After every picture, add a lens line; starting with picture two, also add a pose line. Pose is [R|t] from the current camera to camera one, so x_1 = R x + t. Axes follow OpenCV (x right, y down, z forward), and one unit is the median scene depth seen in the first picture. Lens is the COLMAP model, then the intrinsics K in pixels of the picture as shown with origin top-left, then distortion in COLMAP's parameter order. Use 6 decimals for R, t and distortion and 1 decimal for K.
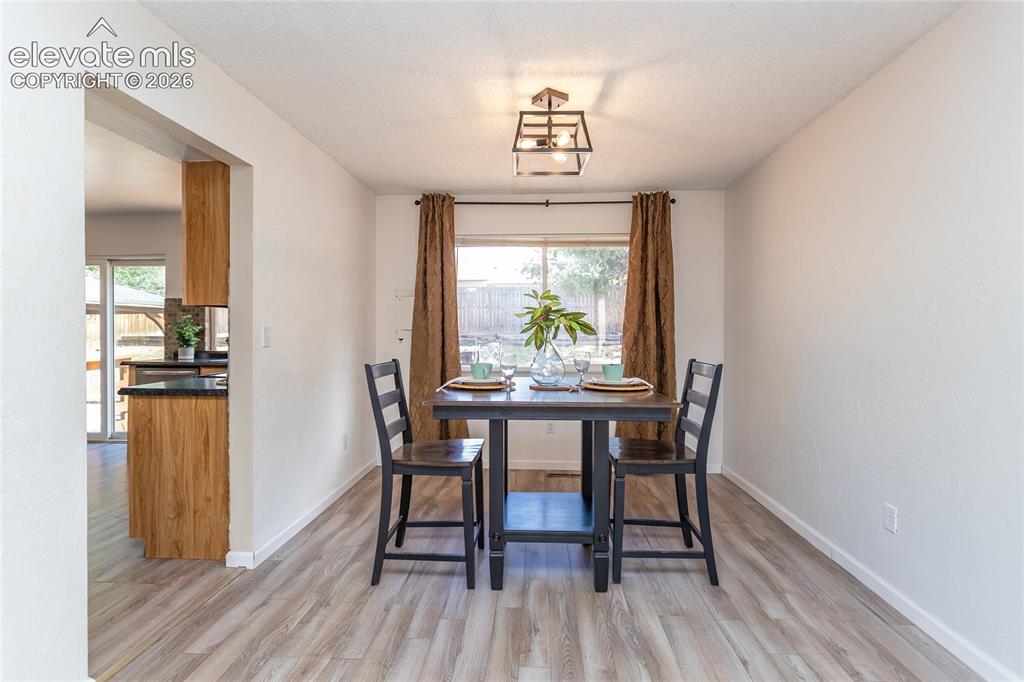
lens RADIAL K [[500.7, 0, 504.7], [0, 500.7, 341.8], [0, 0, 1]] dist [-0.001743, 0.002177]
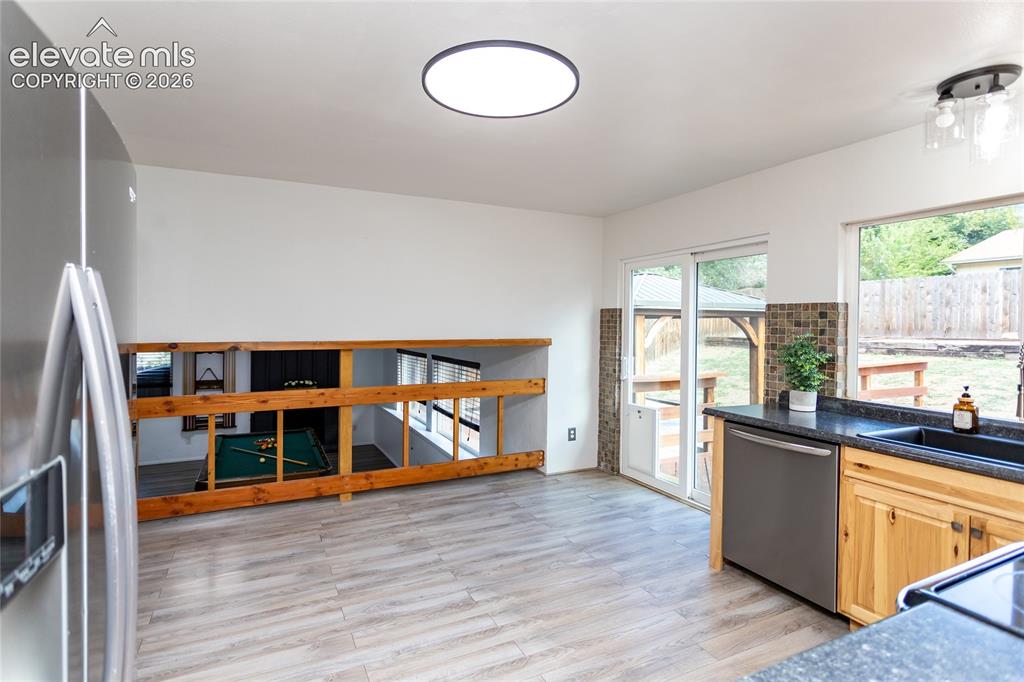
lens RADIAL K [[500.7, 0, 503.9], [0, 500.7, 330.2], [0, 0, 1]] dist [-0.001743, 0.002177]
pose [[0.506485, 0.014219, -0.862131, -0.309427], [-0.029126, 0.999576, -0.000626, -0.044886], [0.861757, 0.025427, 0.506684, 0.404244]]
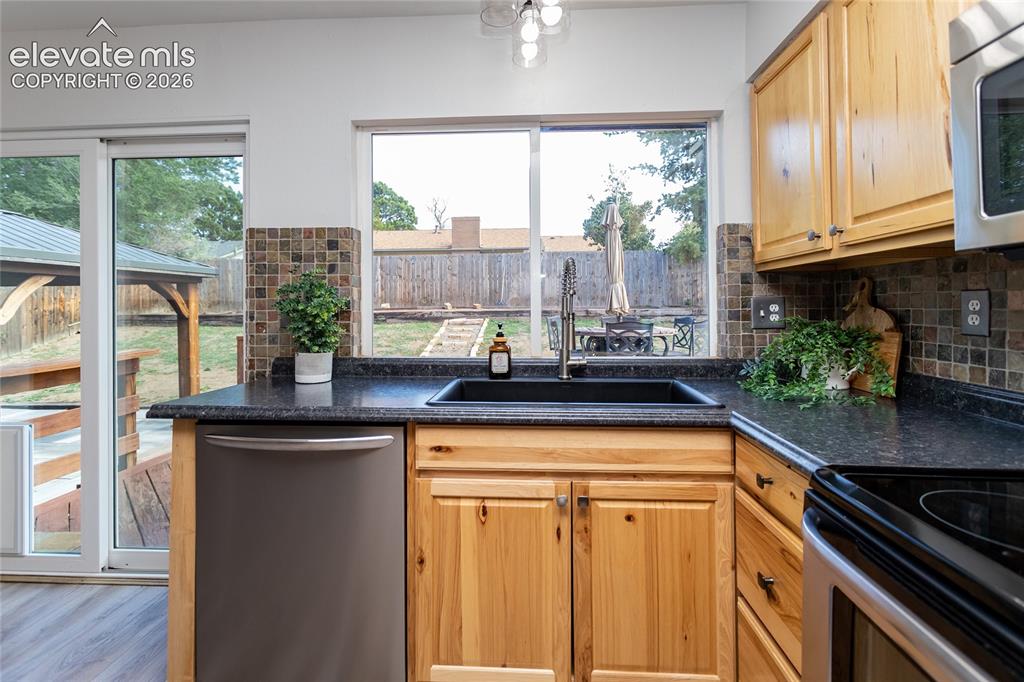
lens RADIAL K [[500.7, 0, 508.5], [0, 500.7, 303.2], [0, 0, 1]] dist [-0.001743, 0.002177]
pose [[0.999666, -0.005397, 0.025267, -0.482844], [0.006102, 0.999592, -0.027887, -0.013499], [-0.025106, 0.028032, 0.999292, 0.594662]]
